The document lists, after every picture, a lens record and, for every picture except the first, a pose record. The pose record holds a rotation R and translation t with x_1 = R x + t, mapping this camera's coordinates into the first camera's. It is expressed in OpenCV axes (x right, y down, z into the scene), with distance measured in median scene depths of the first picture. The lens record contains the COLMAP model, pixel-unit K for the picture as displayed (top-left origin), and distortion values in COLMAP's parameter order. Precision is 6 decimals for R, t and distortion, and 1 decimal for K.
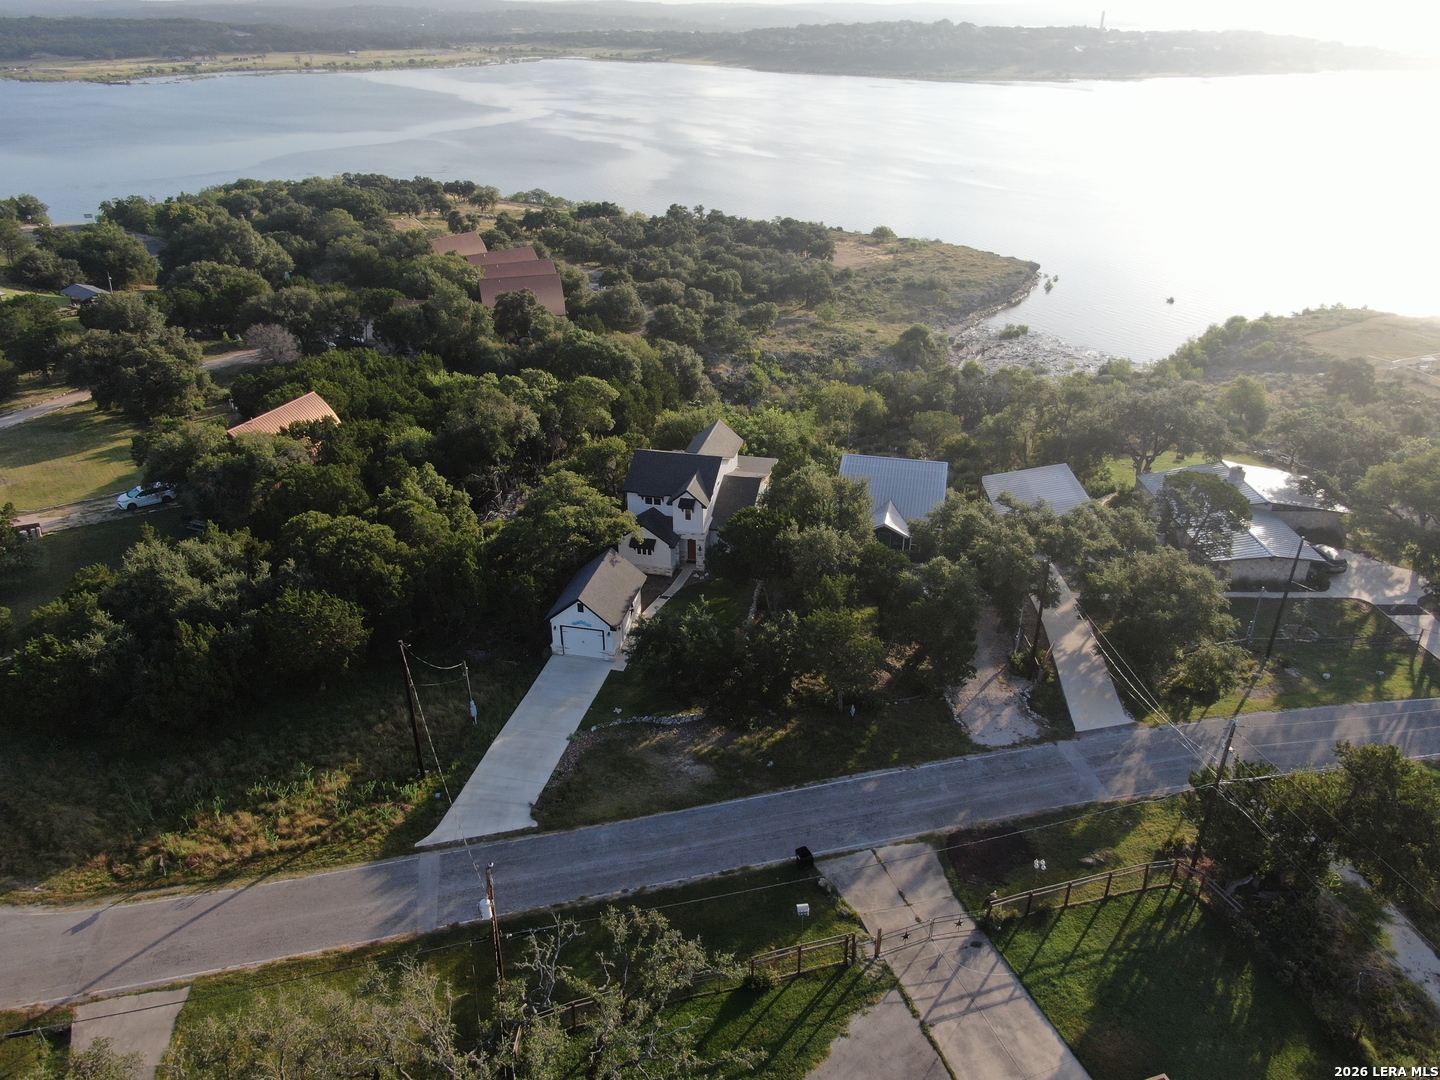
lens RADIAL K [[1032.5, 0, 720.0], [0, 1032.5, 540.0], [0, 0, 1]] dist [-0.017250, 0.006960]
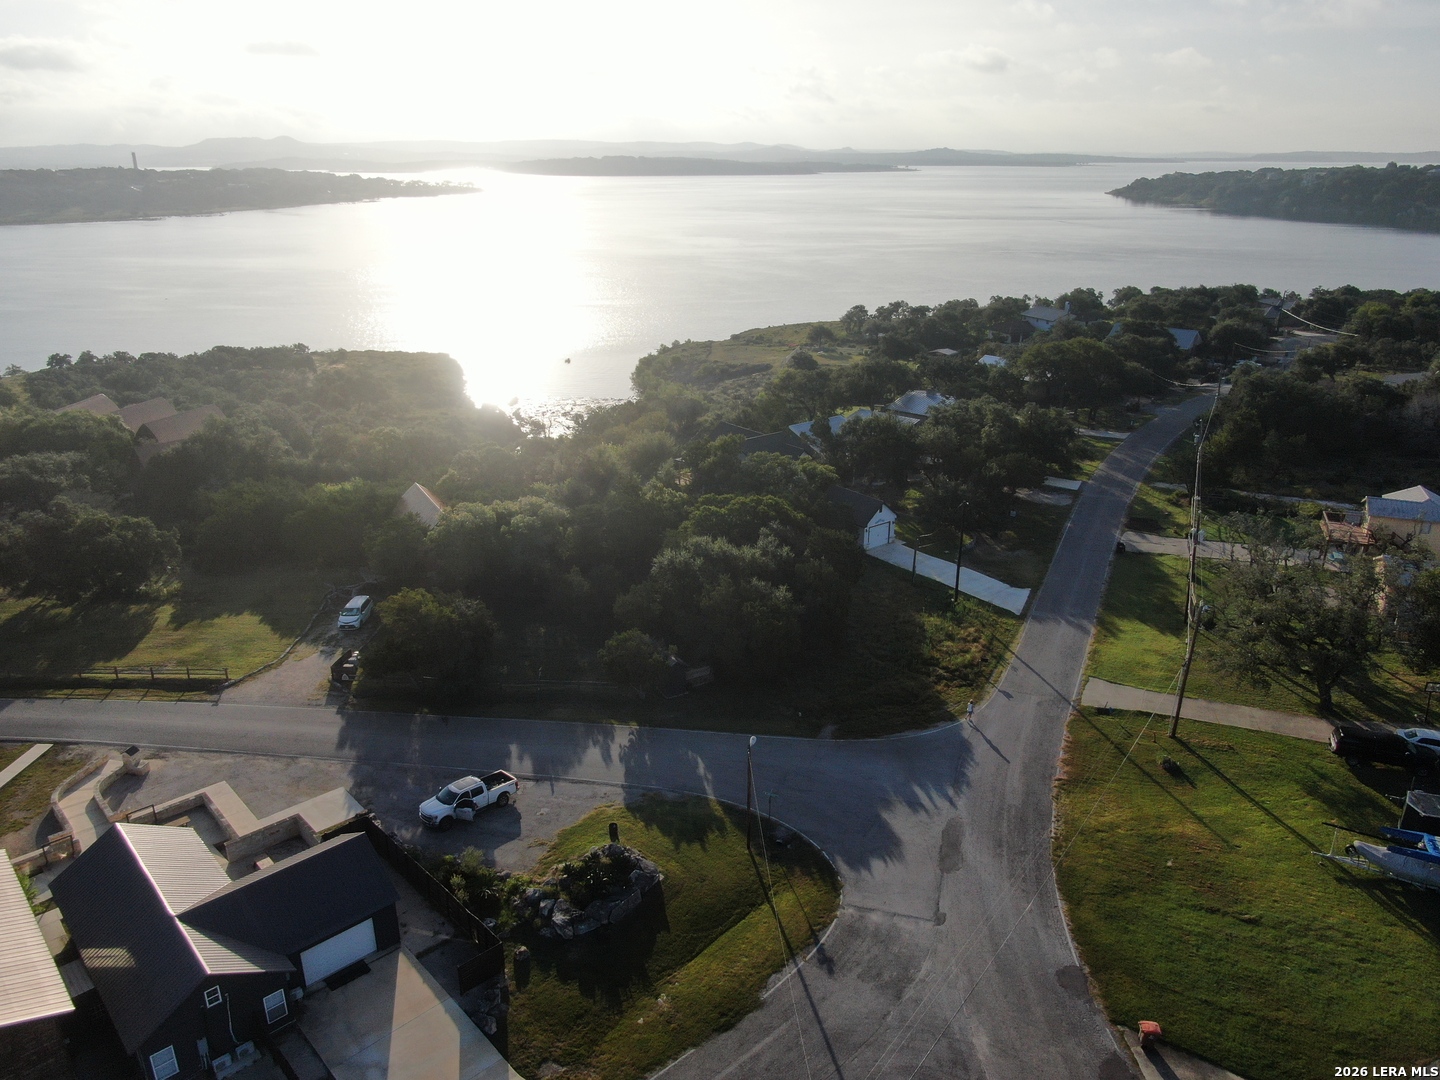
lens RADIAL K [[1032.5, 0, 720.0], [0, 1032.5, 540.0], [0, 0, 1]] dist [-0.017250, 0.006960]
pose [[0.642247, -0.272305, 0.716497, -0.481780], [0.353137, 0.934770, 0.038718, -0.011508], [-0.680303, 0.228155, 0.696515, 0.045547]]
